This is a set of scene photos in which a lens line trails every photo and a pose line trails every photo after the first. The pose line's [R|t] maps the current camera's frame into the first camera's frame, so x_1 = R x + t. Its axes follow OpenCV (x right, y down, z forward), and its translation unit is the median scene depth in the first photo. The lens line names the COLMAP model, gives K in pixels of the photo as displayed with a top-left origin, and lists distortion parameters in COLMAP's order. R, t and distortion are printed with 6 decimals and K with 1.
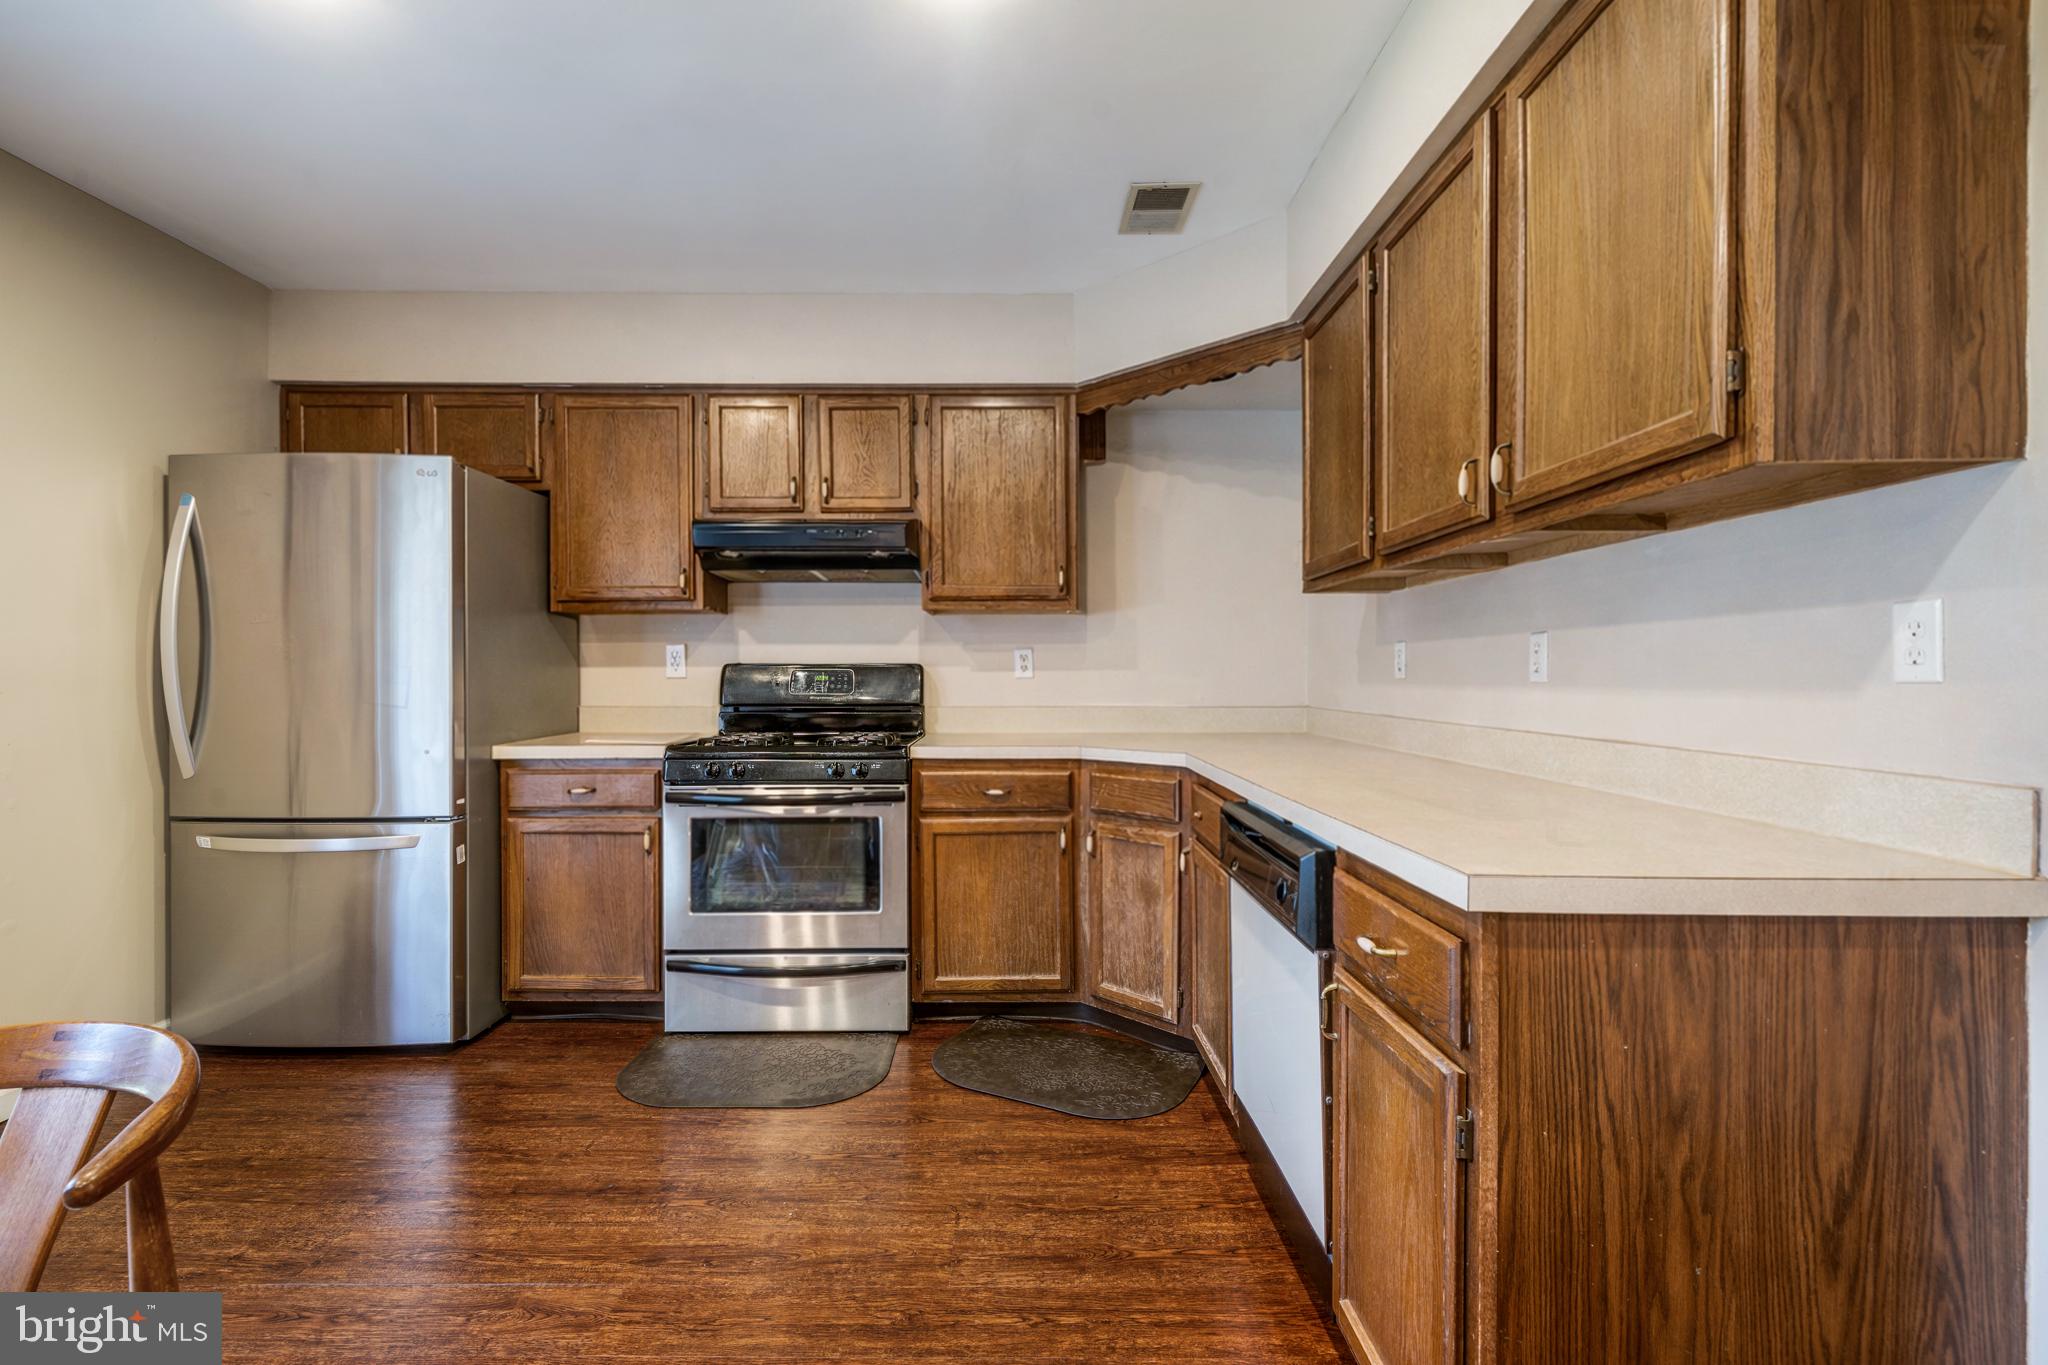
lens RADIAL K [[882.6, 0, 1027.4], [0, 882.6, 683.2], [0, 0, 1]] dist [-0.000570, 0.000050]
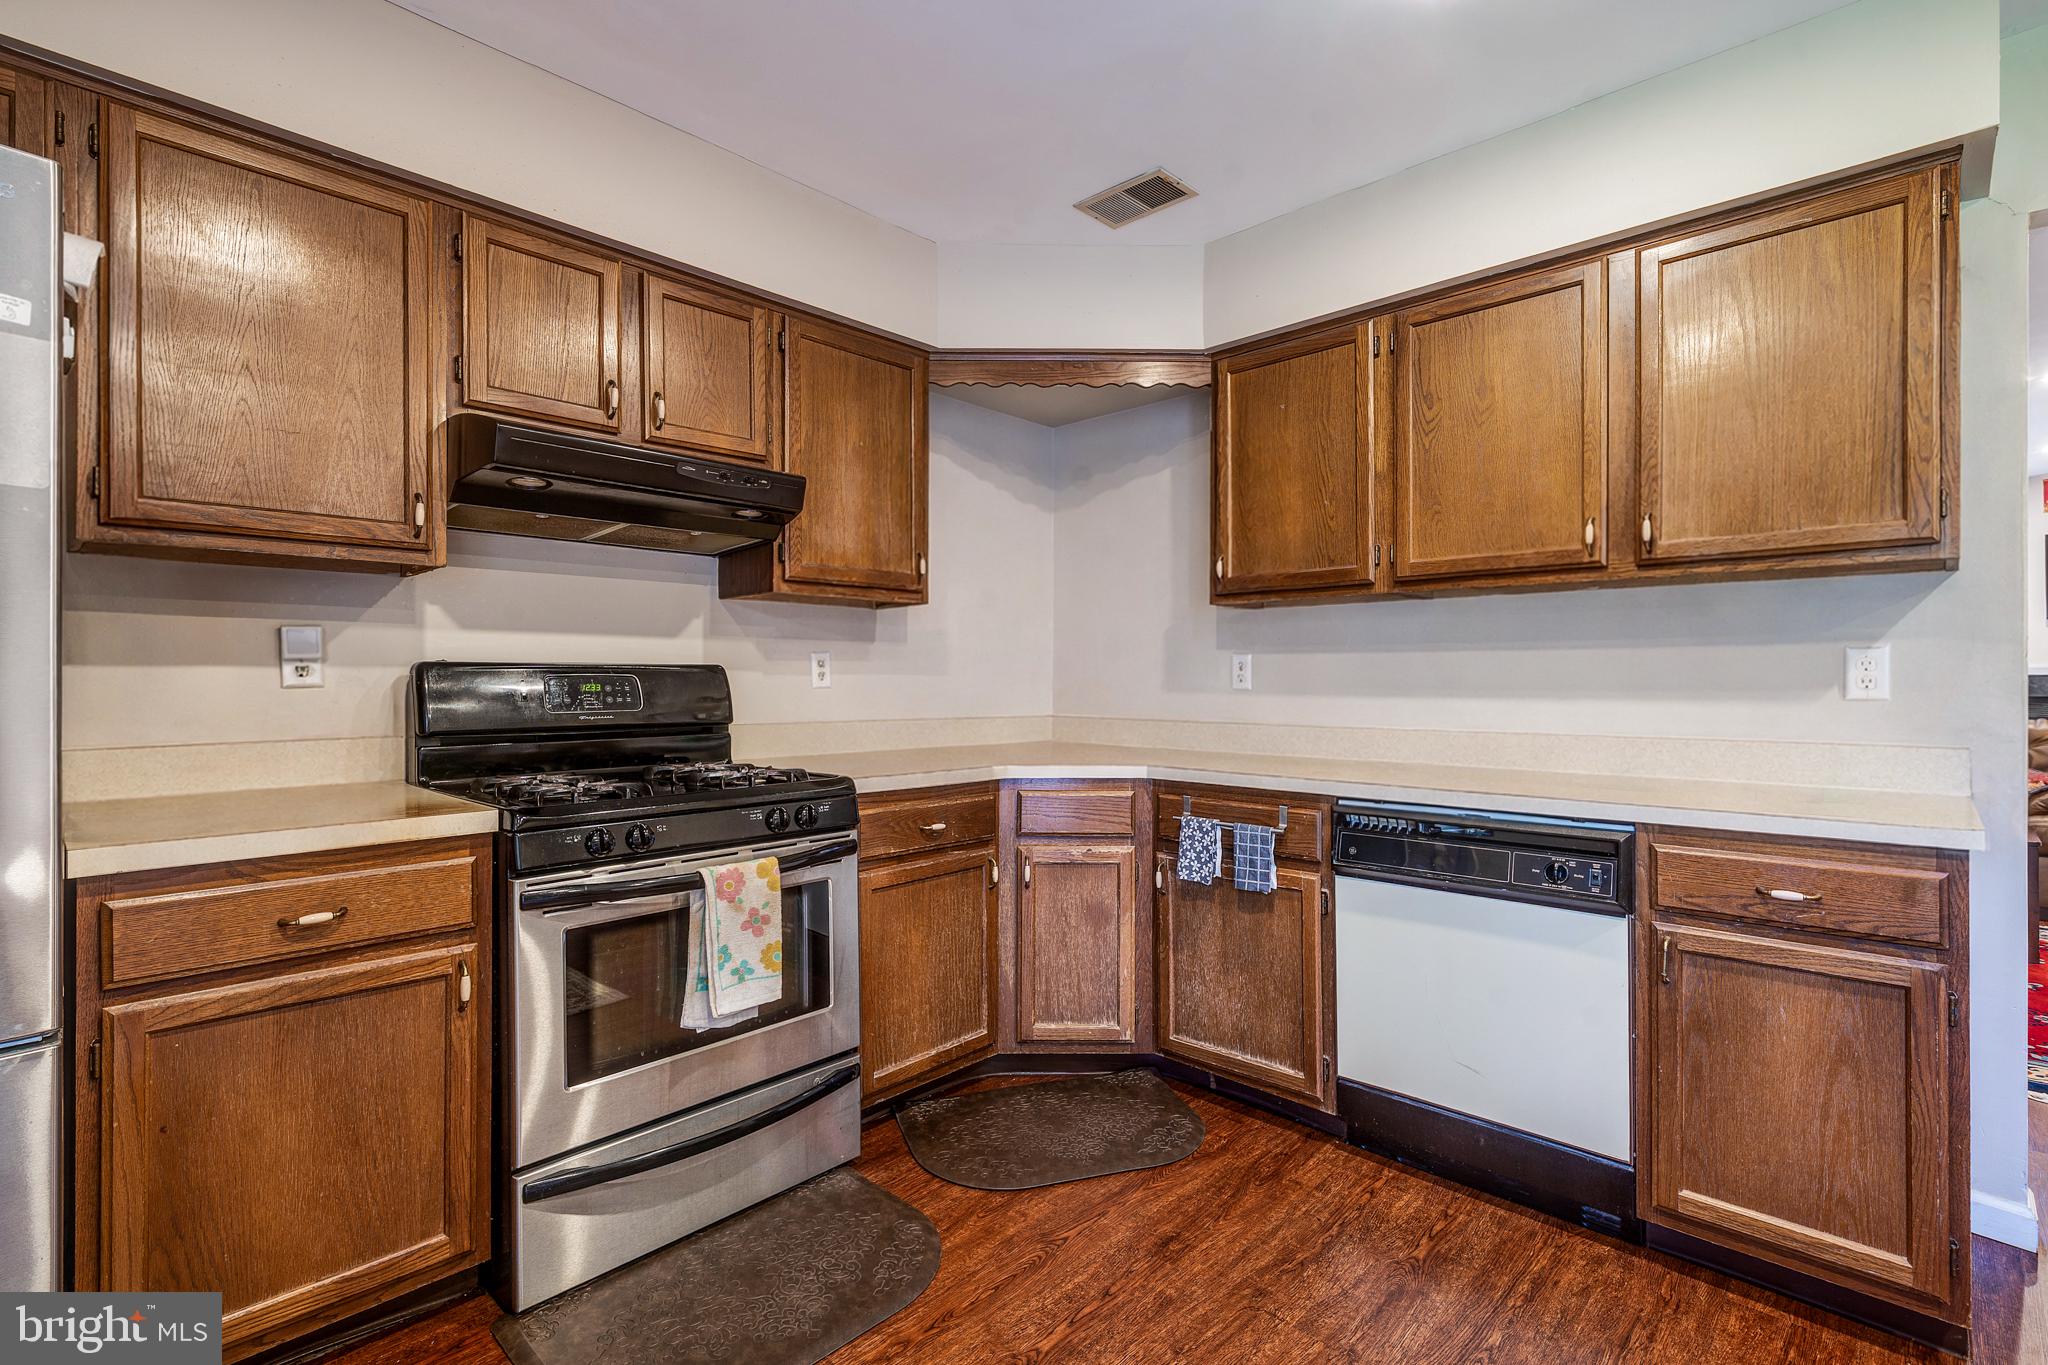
lens RADIAL K [[891.8, 0, 1023.2], [0, 891.8, 687.9], [0, 0, 1]] dist [-0.001648, -0.000338]
pose [[0.715579, -0.002949, 0.698526, -0.569362], [-0.003141, 0.999967, 0.007439, -0.012686], [-0.698525, -0.007517, 0.715546, 0.358741]]
